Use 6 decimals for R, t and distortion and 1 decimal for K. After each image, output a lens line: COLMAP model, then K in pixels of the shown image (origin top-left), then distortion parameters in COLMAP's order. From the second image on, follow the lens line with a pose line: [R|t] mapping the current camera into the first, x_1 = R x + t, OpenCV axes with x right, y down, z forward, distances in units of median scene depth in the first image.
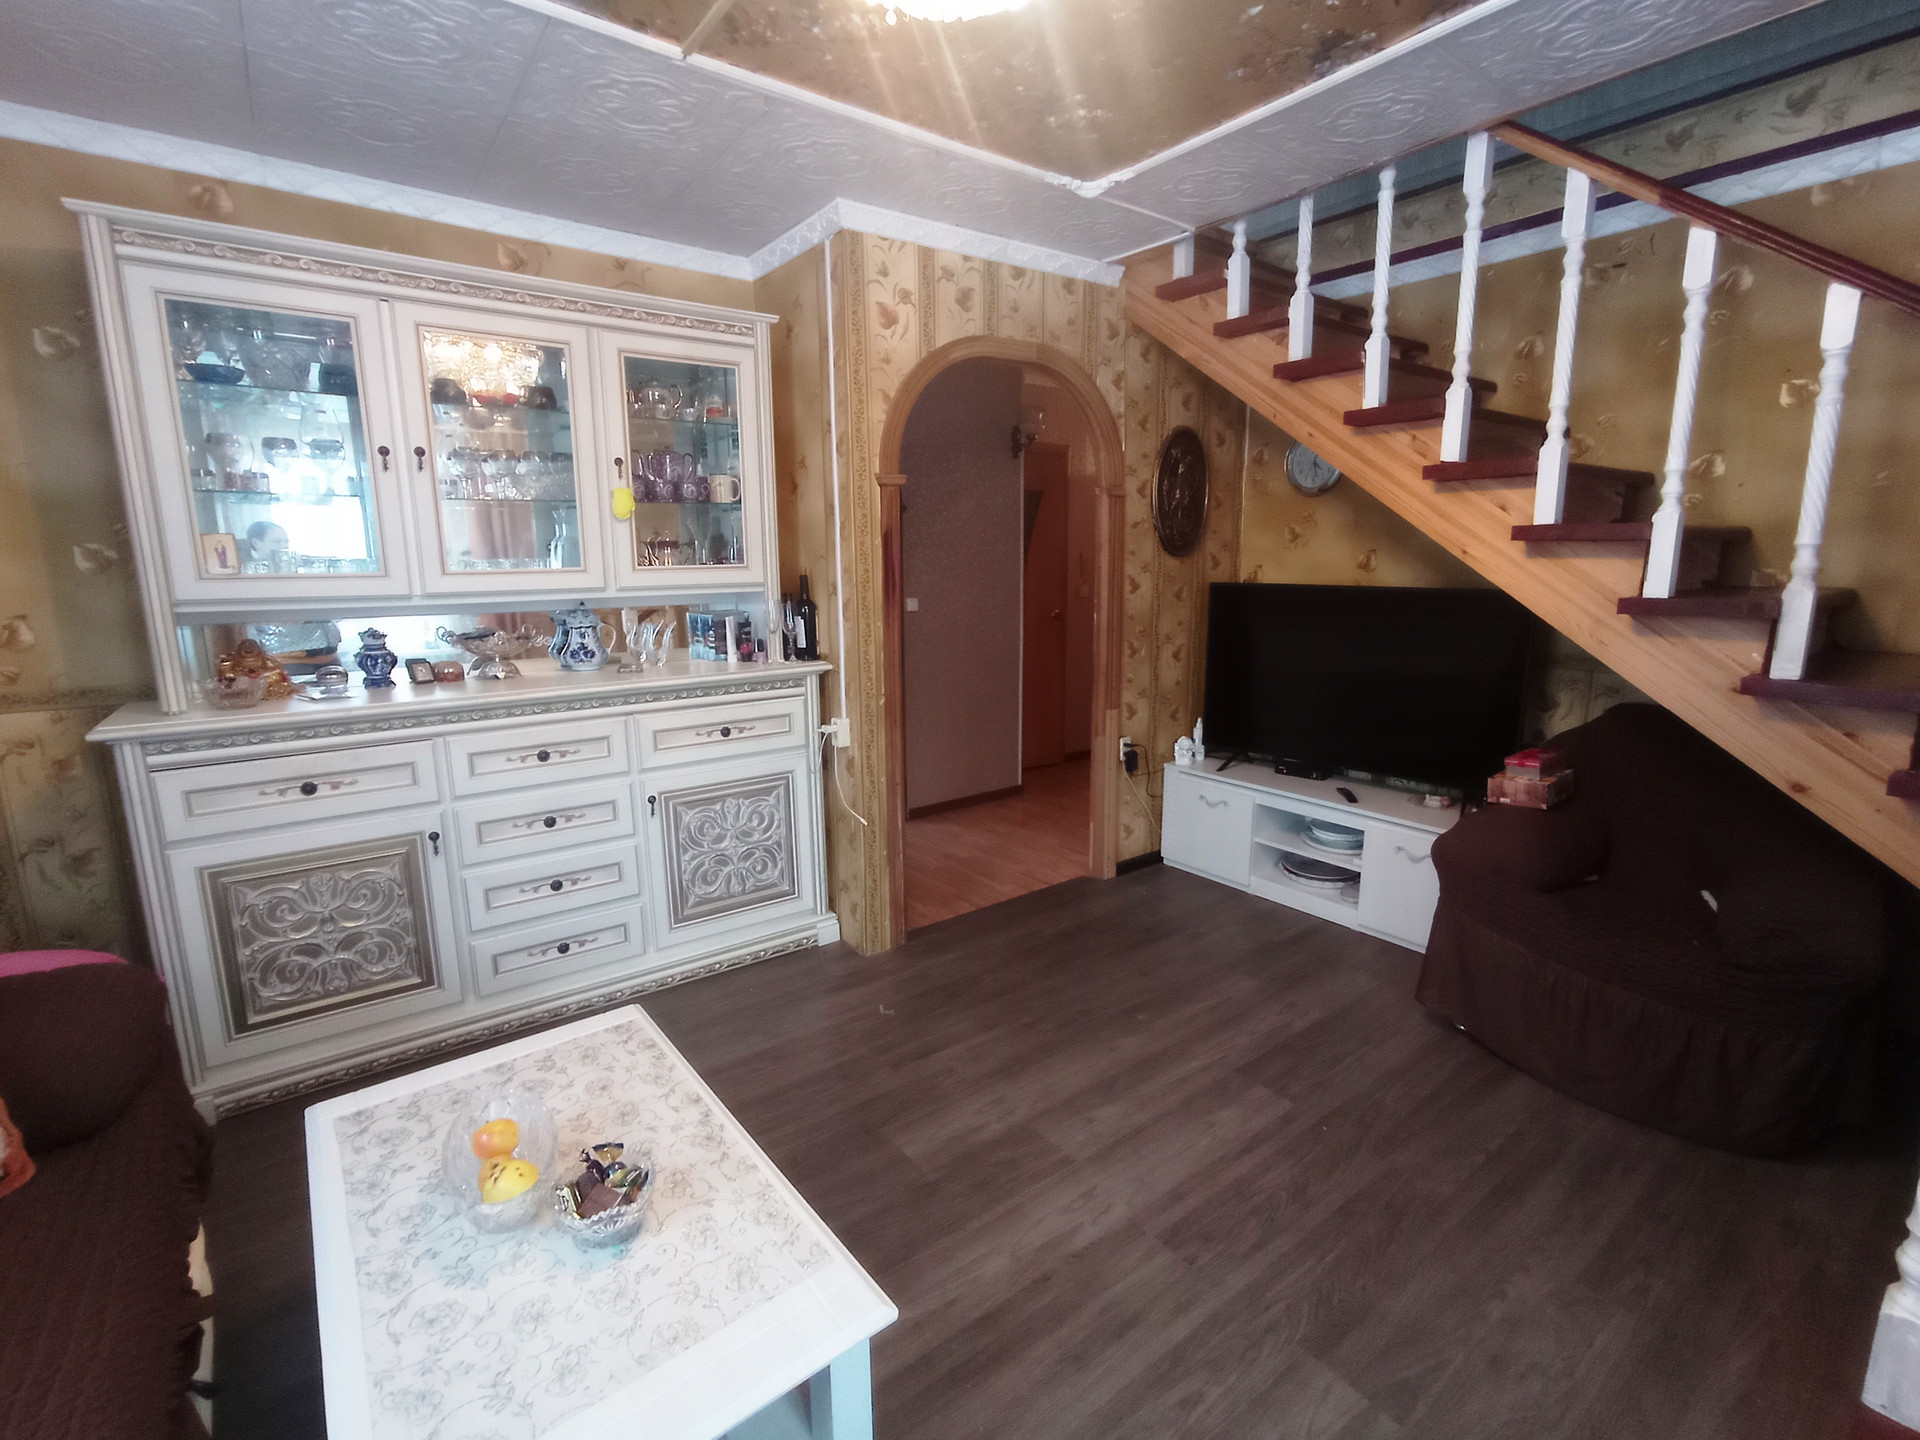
lens RADIAL K [[882.2, 0, 960.0], [0, 882.2, 720.0], [0, 0, 1]] dist [-0.001052, 0.001601]
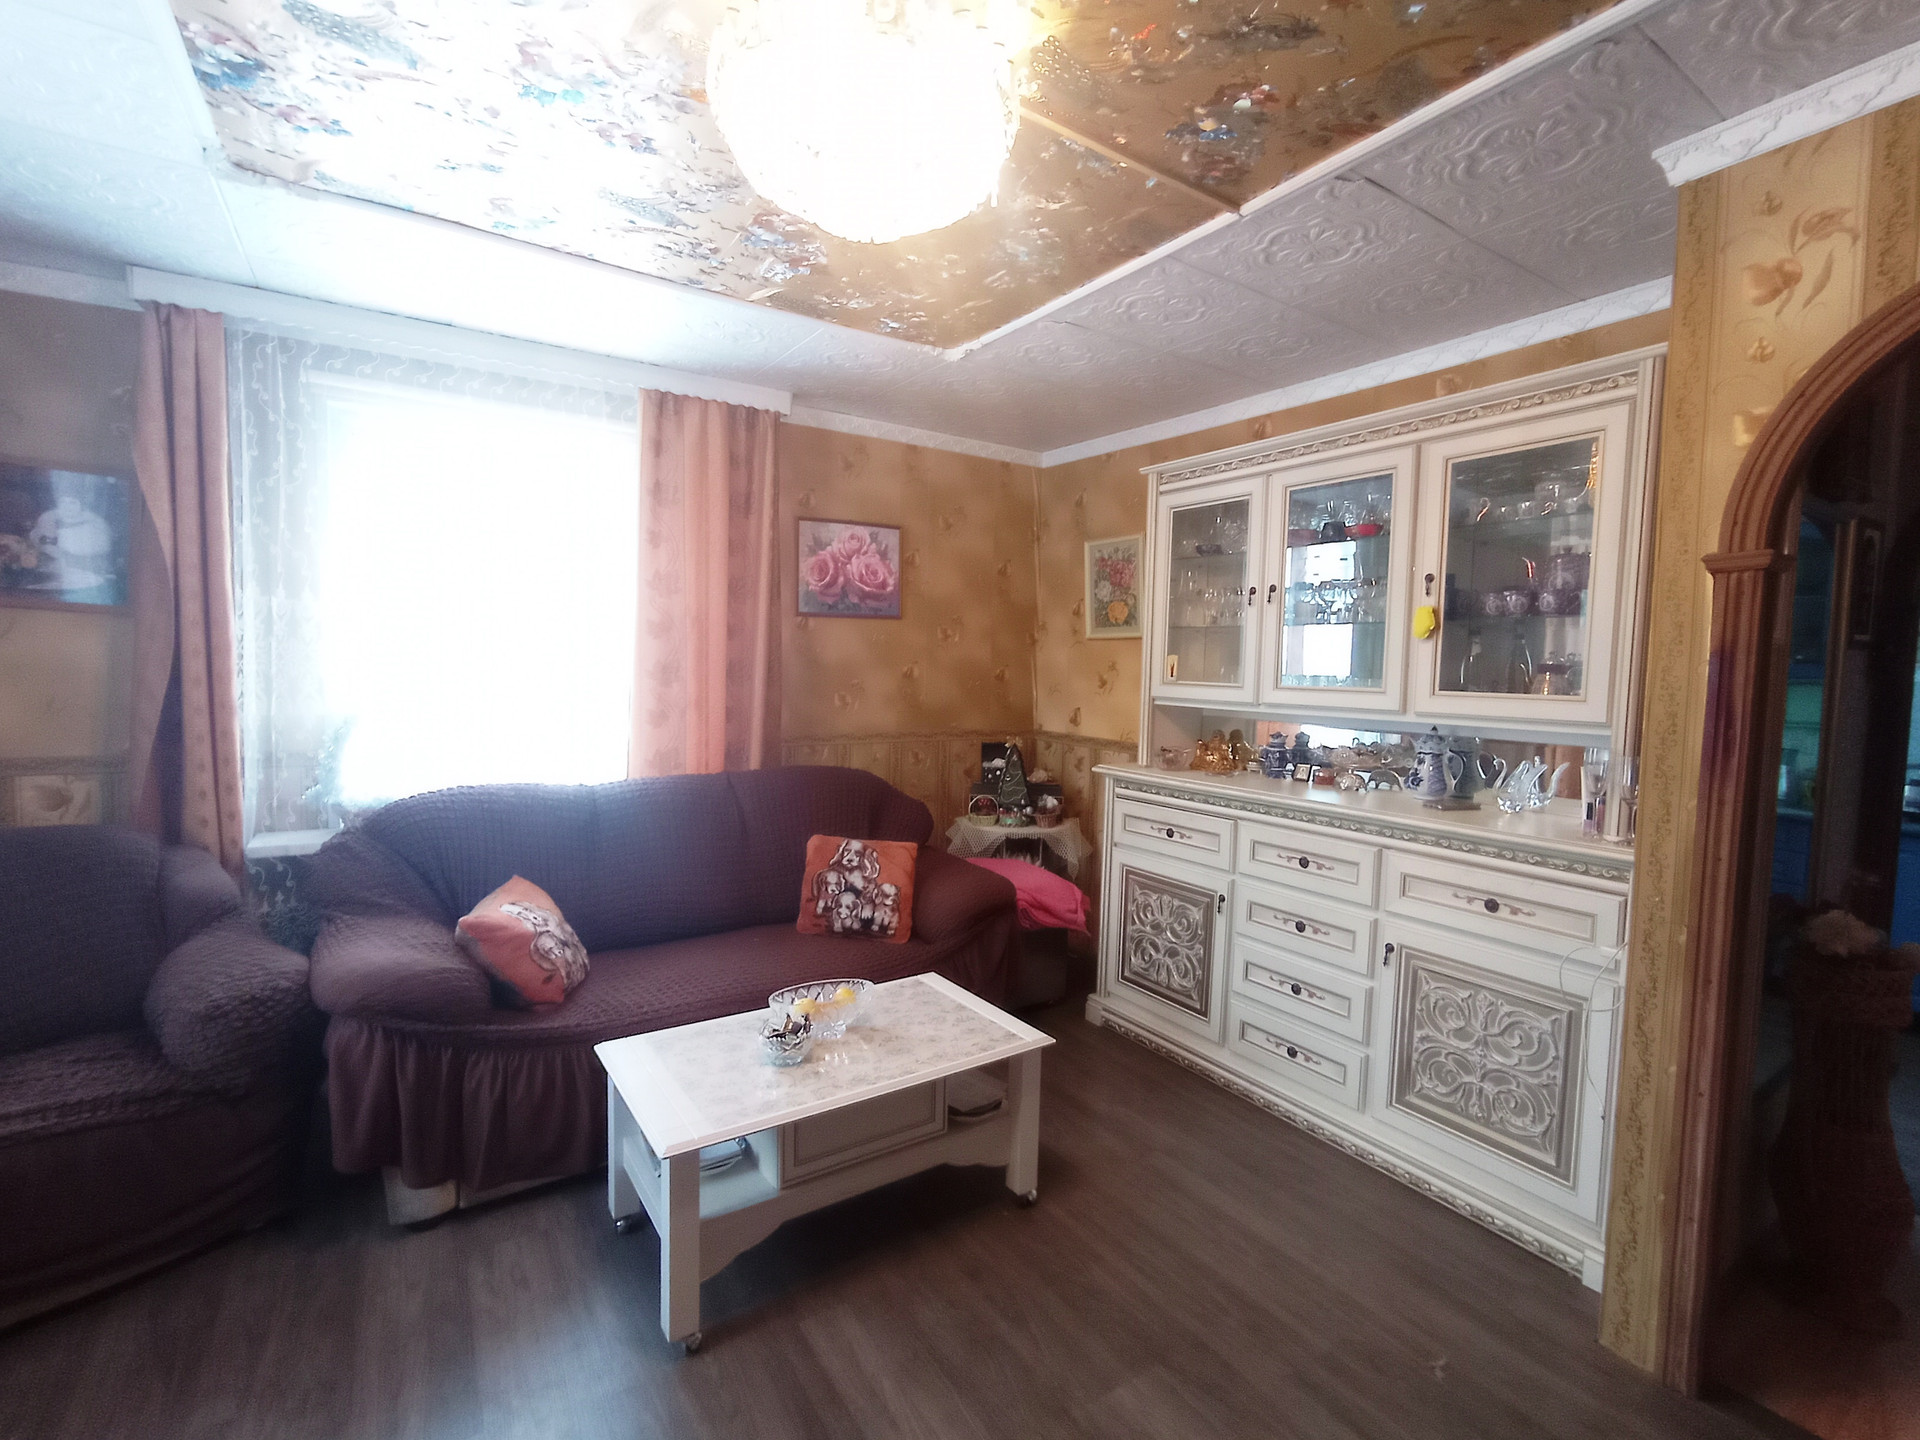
lens RADIAL K [[882.2, 0, 960.0], [0, 882.2, 720.0], [0, 0, 1]] dist [-0.001052, 0.001601]
pose [[-0.069492, 0.070764, -0.995070, 0.626229], [-0.202763, 0.975658, 0.083544, -0.137476], [0.976759, 0.207569, -0.053452, 0.659733]]
